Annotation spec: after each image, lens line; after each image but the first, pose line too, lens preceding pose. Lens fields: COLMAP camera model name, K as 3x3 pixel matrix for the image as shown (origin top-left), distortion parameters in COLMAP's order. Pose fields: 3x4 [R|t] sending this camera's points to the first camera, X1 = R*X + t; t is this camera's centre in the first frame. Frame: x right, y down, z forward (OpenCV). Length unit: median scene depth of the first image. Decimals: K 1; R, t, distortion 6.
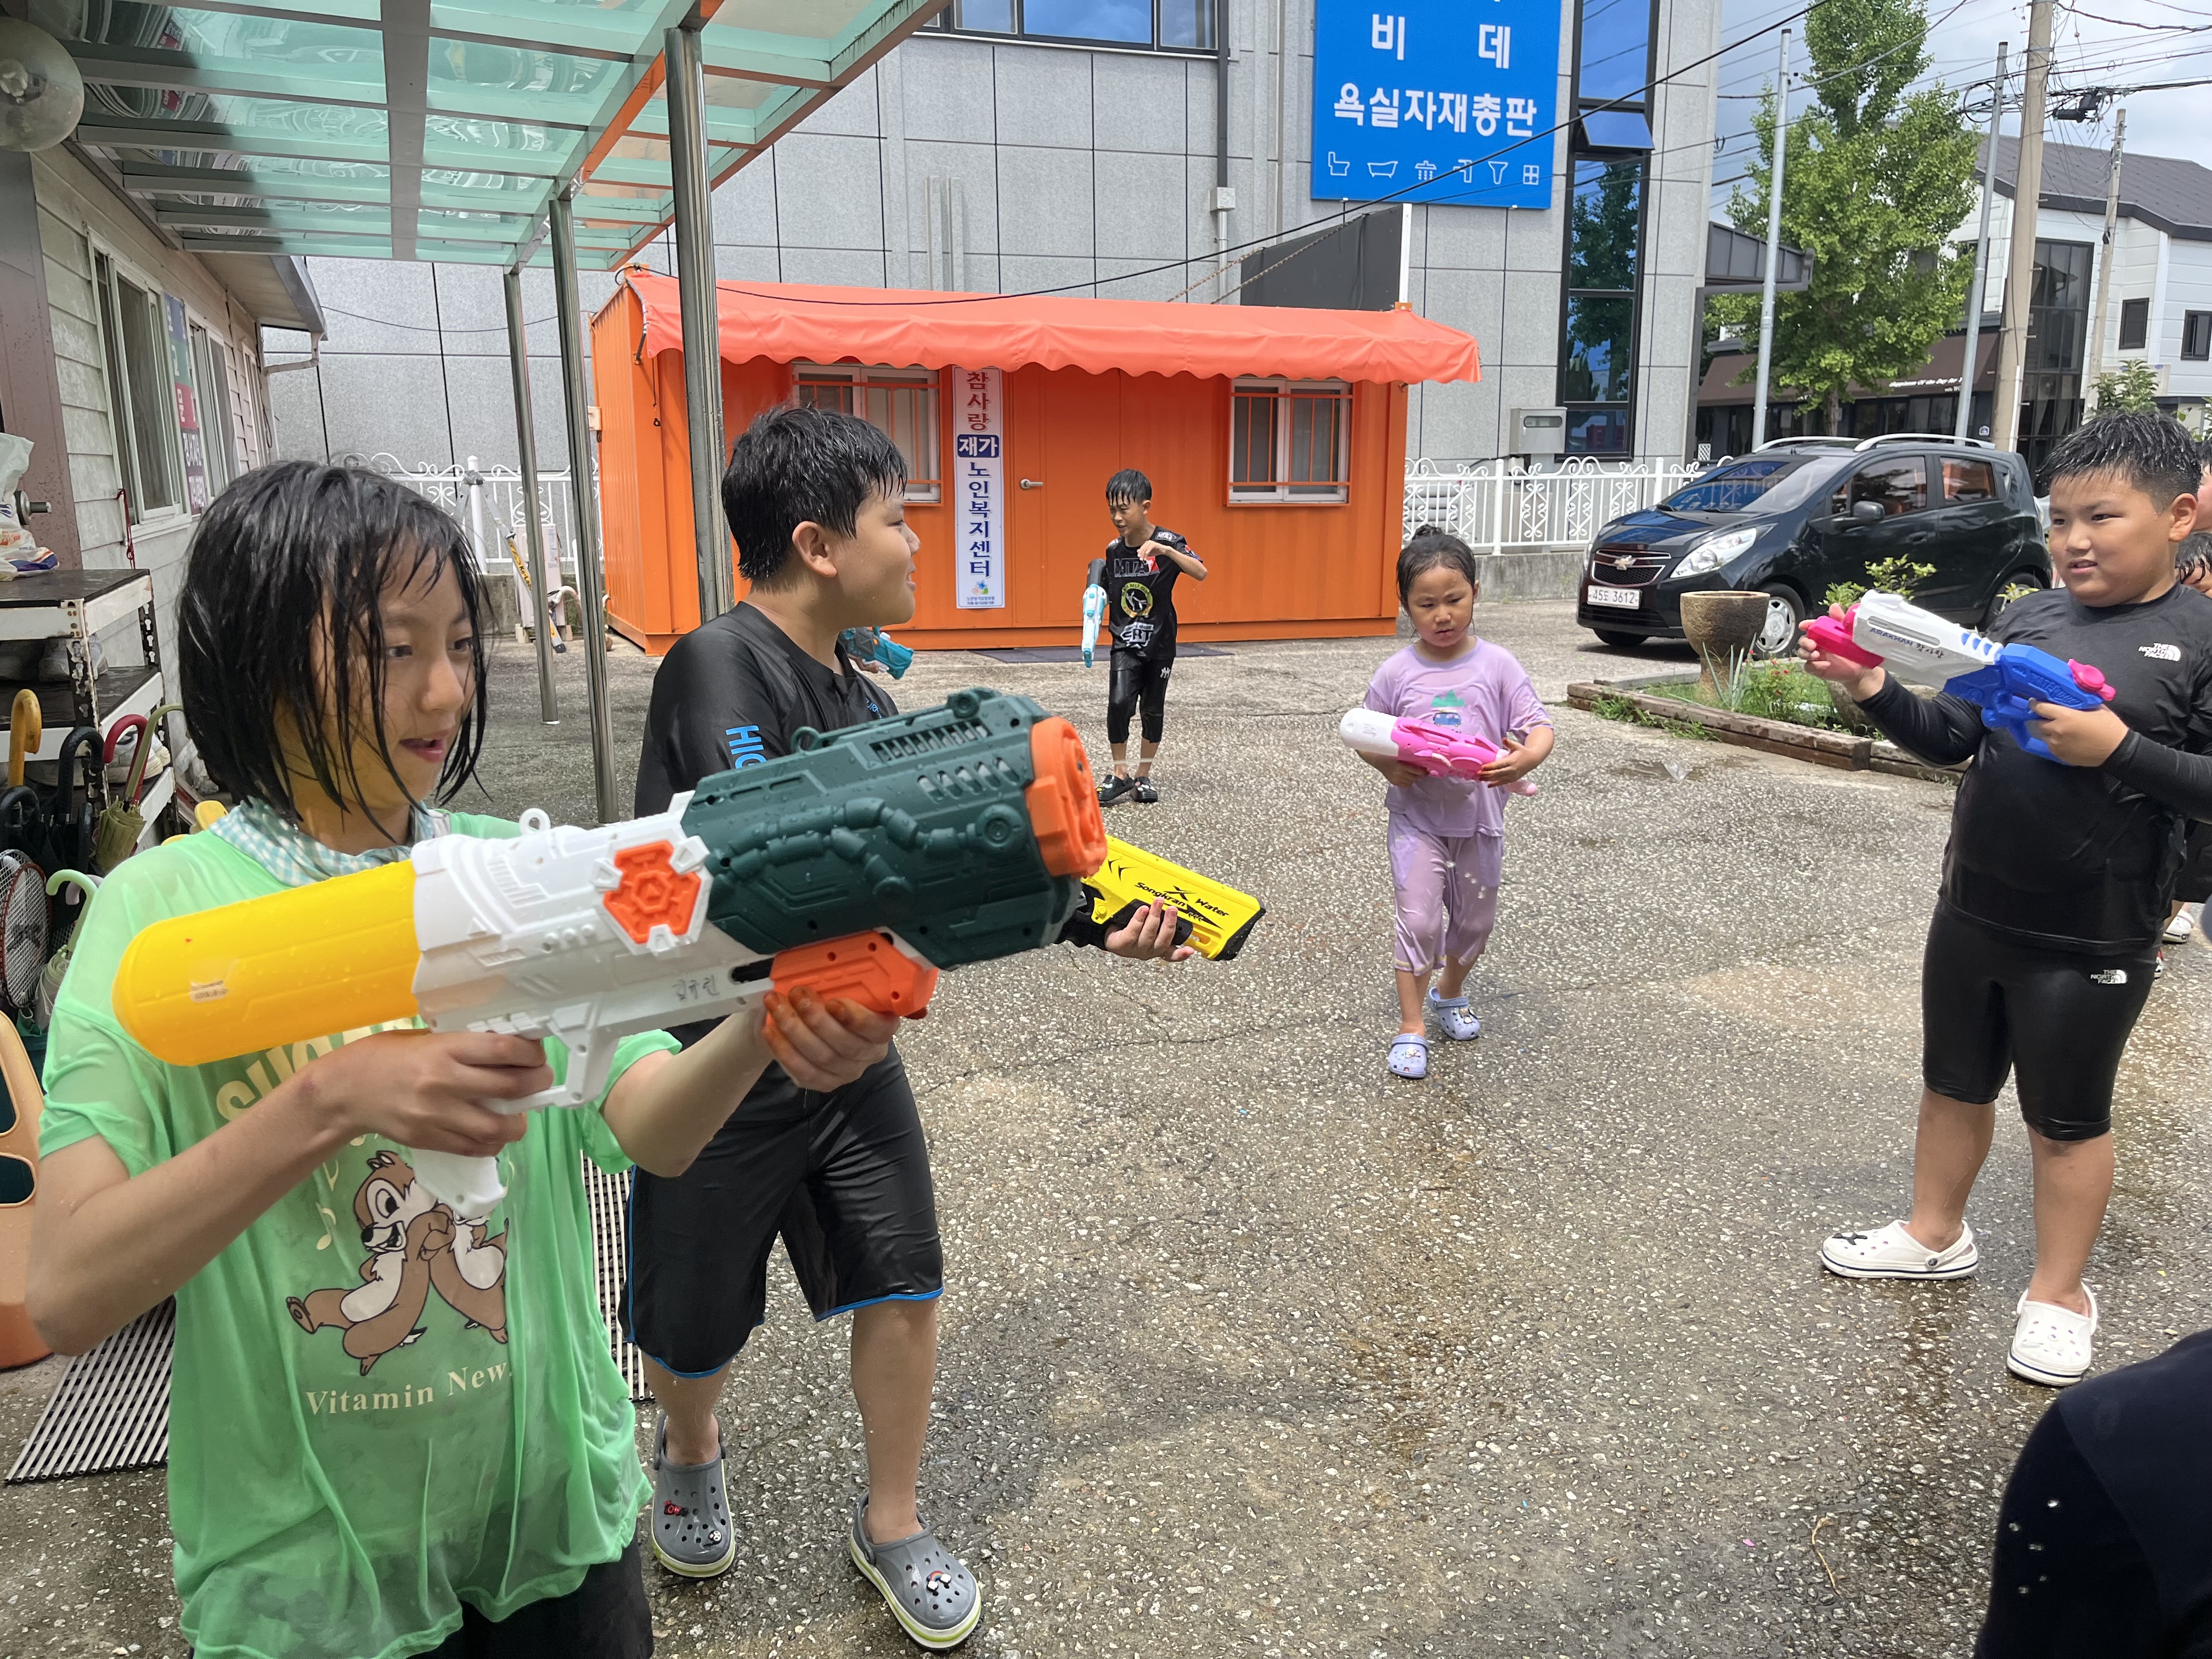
lens RADIAL K [[1693.0, 0, 1087.0], [0, 1693.0, 852.8], [0, 0, 1]] dist [0.058313, -0.092046]
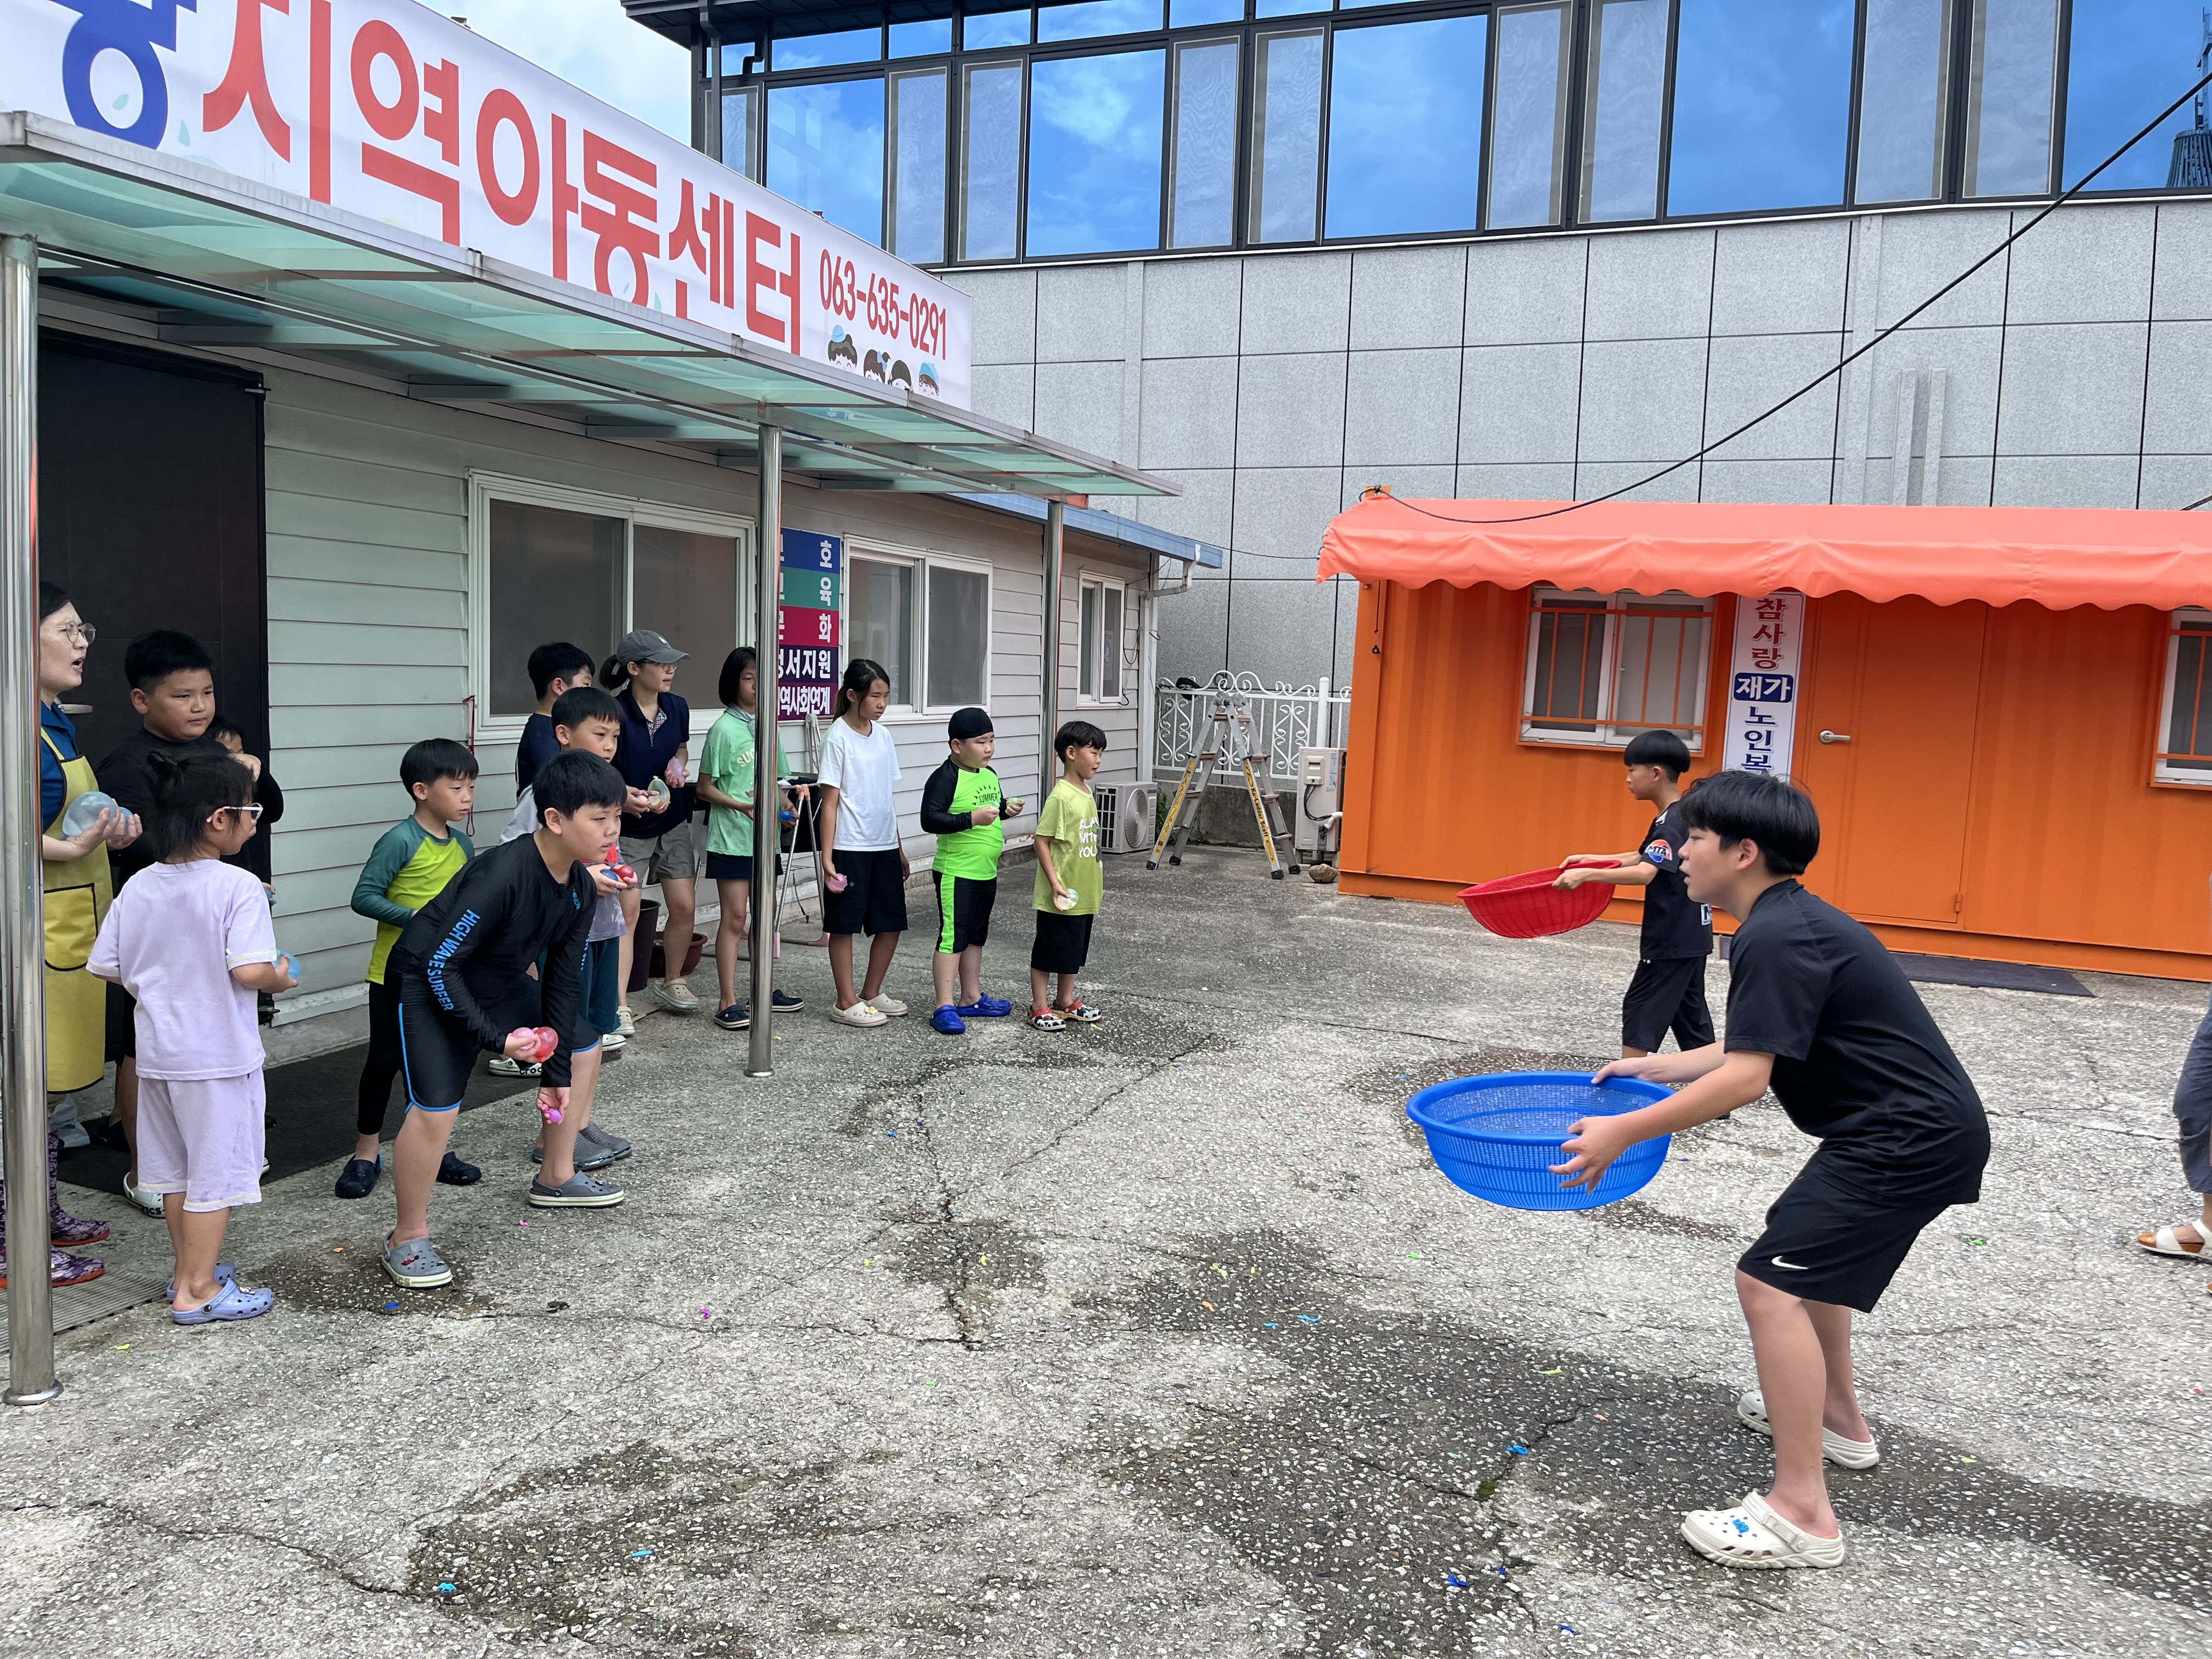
lens RADIAL K [[1693.0, 0, 1075.3], [0, 1693.0, 801.4], [0, 0, 1]] dist [0.058313, -0.092046]
pose [[0.745053, 0.086863, -0.661326, 0.168609], [-0.186253, 0.979138, -0.081227, -0.045252], [0.640474, 0.183692, 0.745688, 0.150306]]
